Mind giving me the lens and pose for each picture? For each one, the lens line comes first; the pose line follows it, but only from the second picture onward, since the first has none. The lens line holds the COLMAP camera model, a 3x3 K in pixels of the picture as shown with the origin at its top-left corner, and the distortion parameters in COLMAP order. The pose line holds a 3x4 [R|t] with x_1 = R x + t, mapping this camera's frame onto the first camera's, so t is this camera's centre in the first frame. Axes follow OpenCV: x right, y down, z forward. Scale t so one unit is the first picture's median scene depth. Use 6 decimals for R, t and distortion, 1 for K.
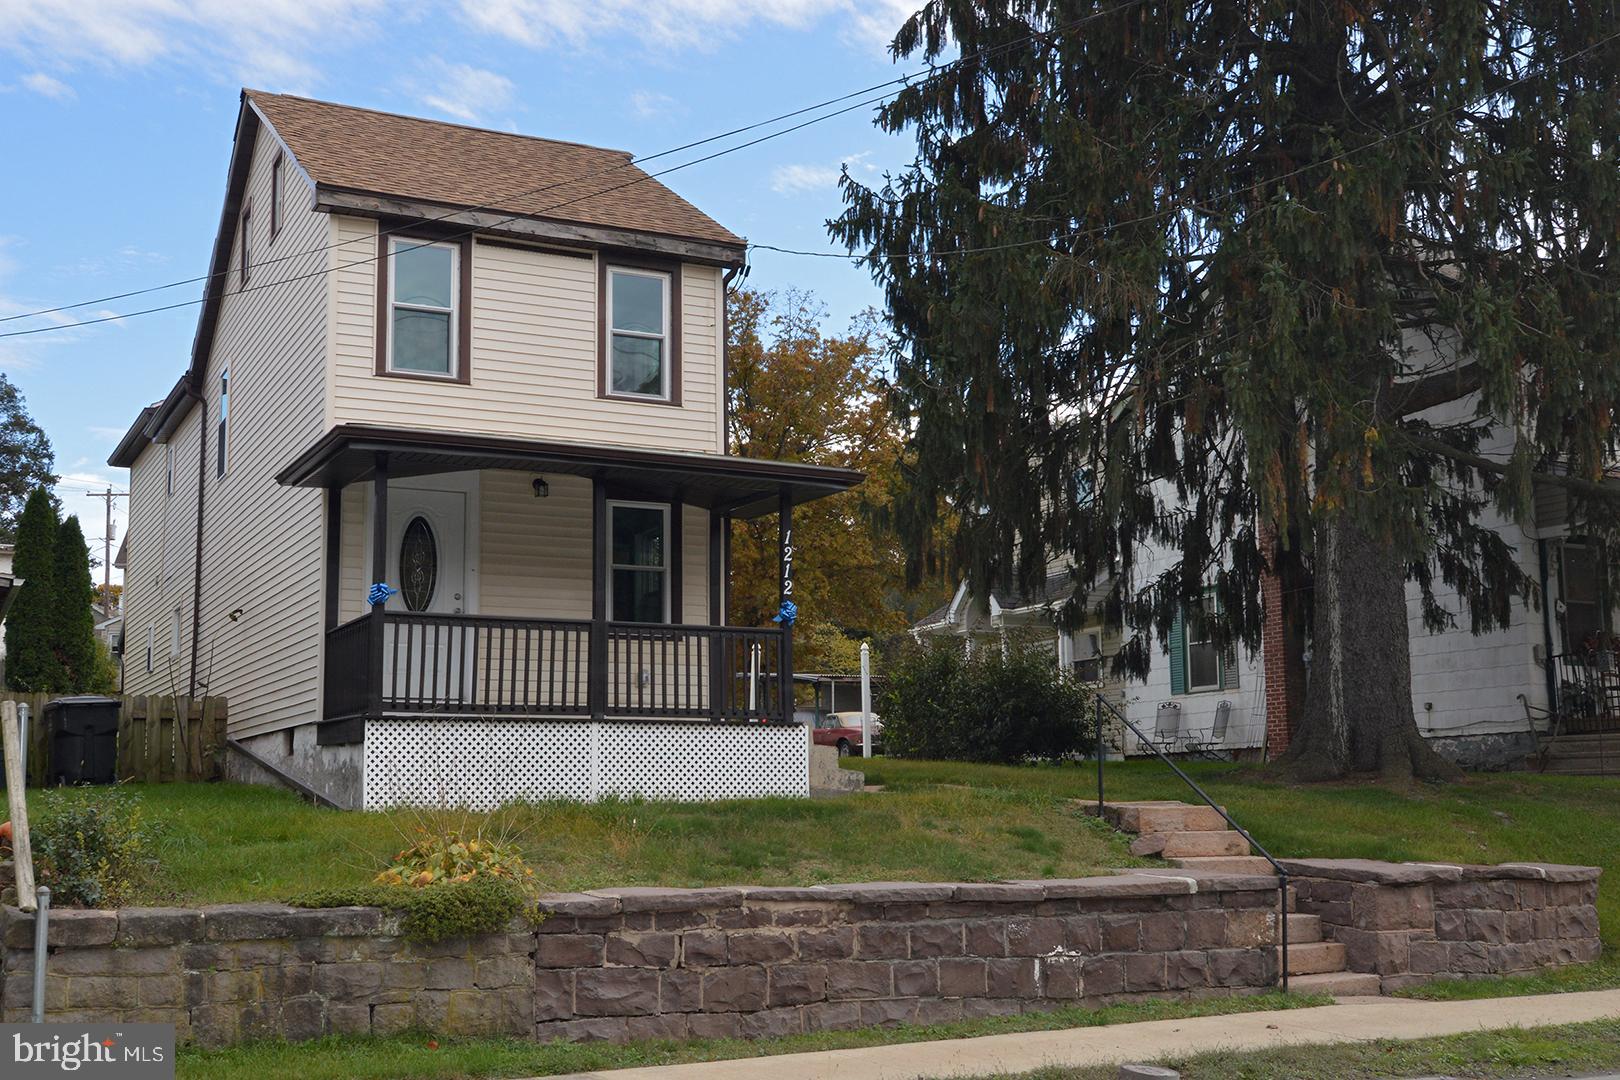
lens RADIAL K [[1717.1, 0, 881.1], [0, 1717.1, 581.4], [0, 0, 1]] dist [0.000957, 0.000000]
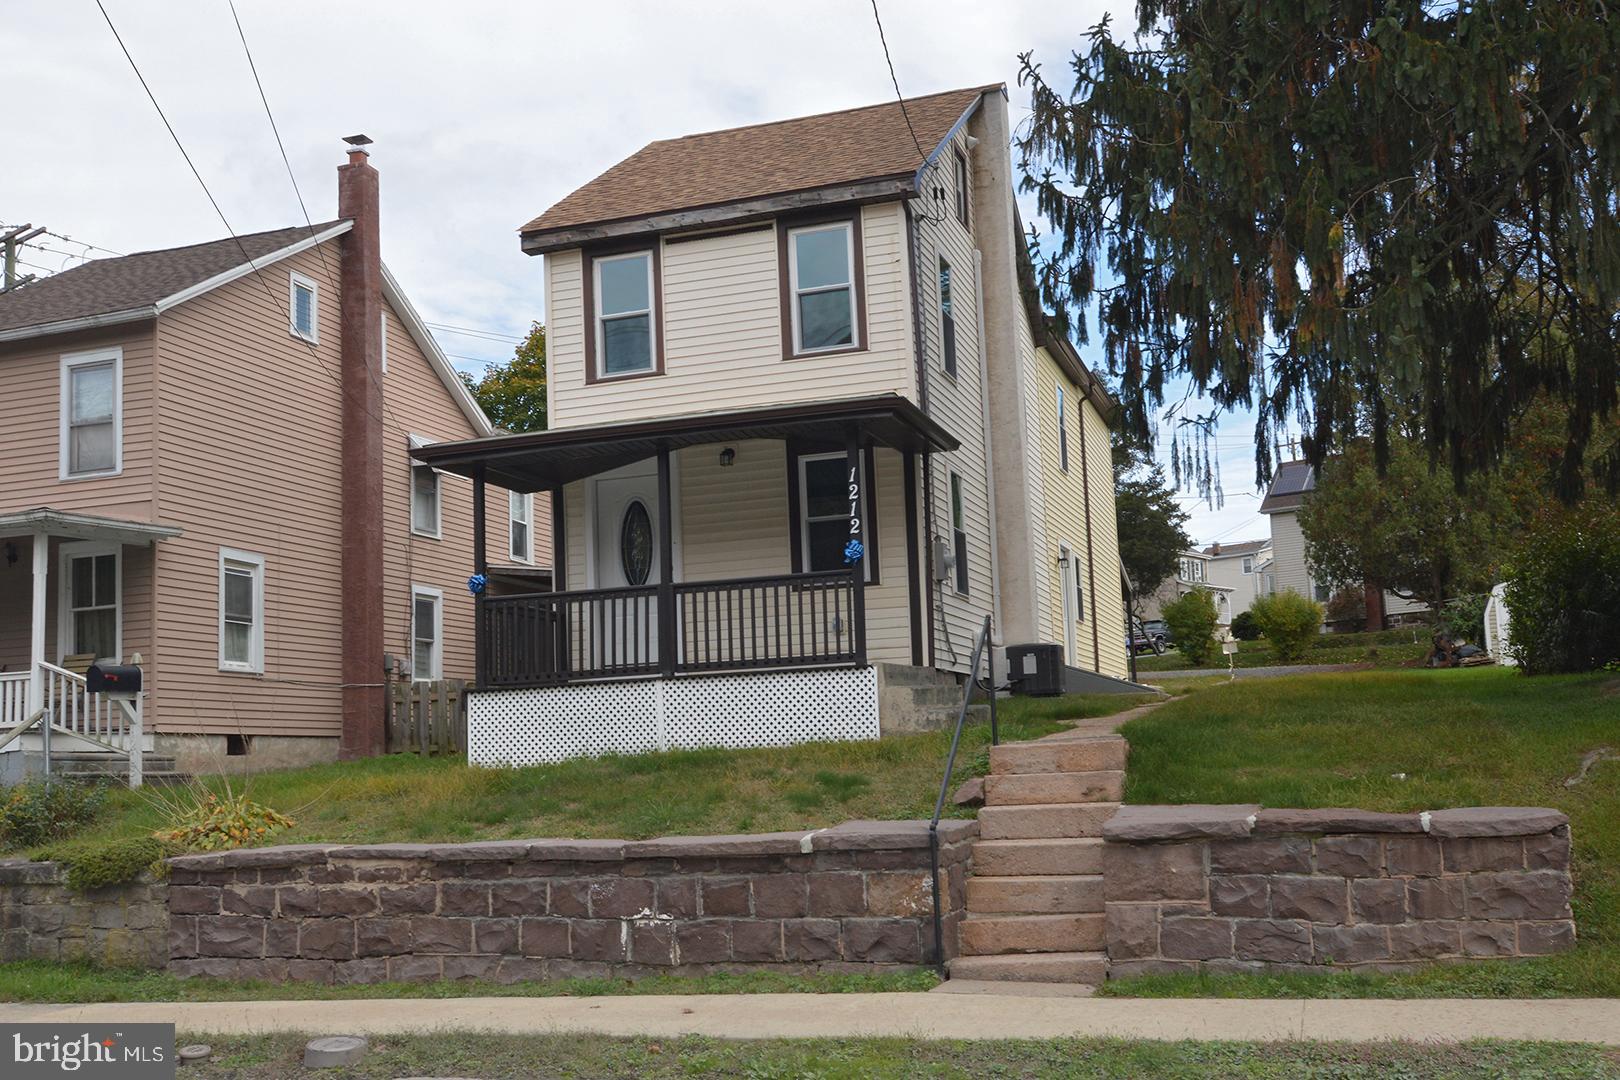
lens RADIAL K [[1717.1, 0, 881.0], [0, 1717.1, 526.5], [0, 0, 1]] dist [0.000957, 0.000000]
pose [[0.711397, -0.118745, -0.692686, 0.737445], [0.130298, 0.990820, -0.036036, 0.047722], [0.690606, -0.064620, 0.720338, 0.361892]]
